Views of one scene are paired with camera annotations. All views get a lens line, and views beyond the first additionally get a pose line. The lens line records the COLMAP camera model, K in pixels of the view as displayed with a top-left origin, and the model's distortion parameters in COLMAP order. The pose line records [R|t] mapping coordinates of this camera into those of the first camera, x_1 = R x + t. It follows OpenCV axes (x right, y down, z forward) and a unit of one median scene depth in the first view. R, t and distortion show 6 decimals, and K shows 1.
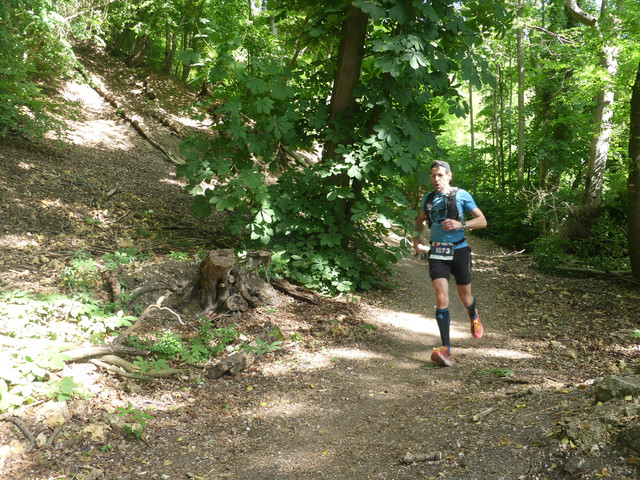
lens RADIAL K [[594.1, 0, 324.2], [0, 594.1, 241.7], [0, 0, 1]] dist [0.002021, 0.023520]
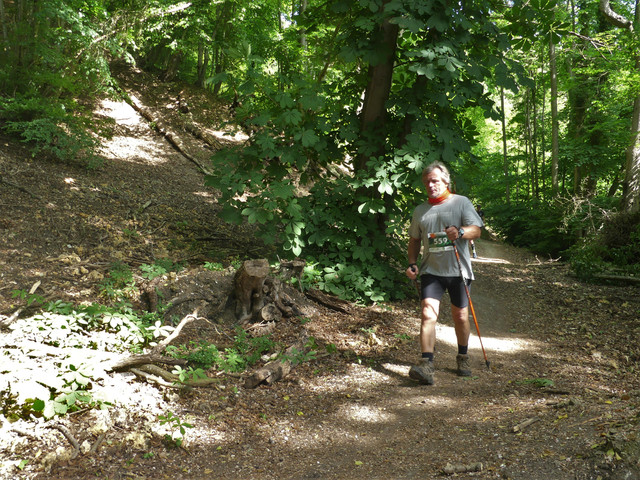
lens RADIAL K [[594.1, 0, 324.2], [0, 594.1, 241.7], [0, 0, 1]] dist [0.002021, 0.023520]
pose [[0.998637, -0.009207, -0.051369, -0.004176], [0.008366, 0.999828, -0.016569, -0.000074], [0.051513, 0.016116, 0.998542, -0.002894]]
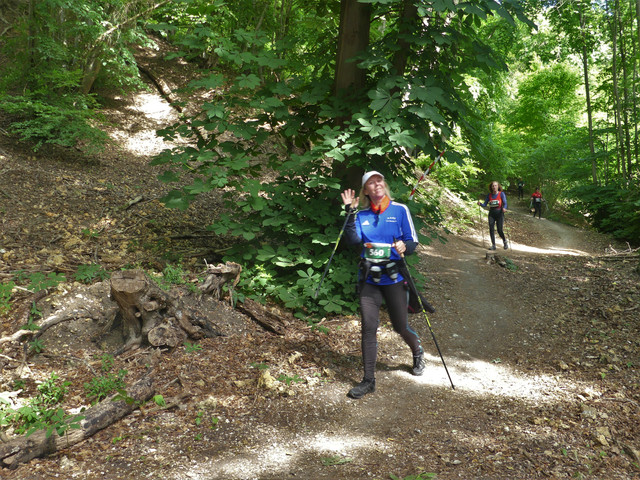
lens RADIAL K [[593.4, 0, 316.8], [0, 593.4, 242.7], [0, 0, 1]] dist [-0.013420, 0.012521]
pose [[0.973247, -0.030622, -0.227711, 0.204149], [0.030853, 0.999521, -0.002543, -0.009255], [0.227680, -0.004551, 0.973725, 0.262491]]
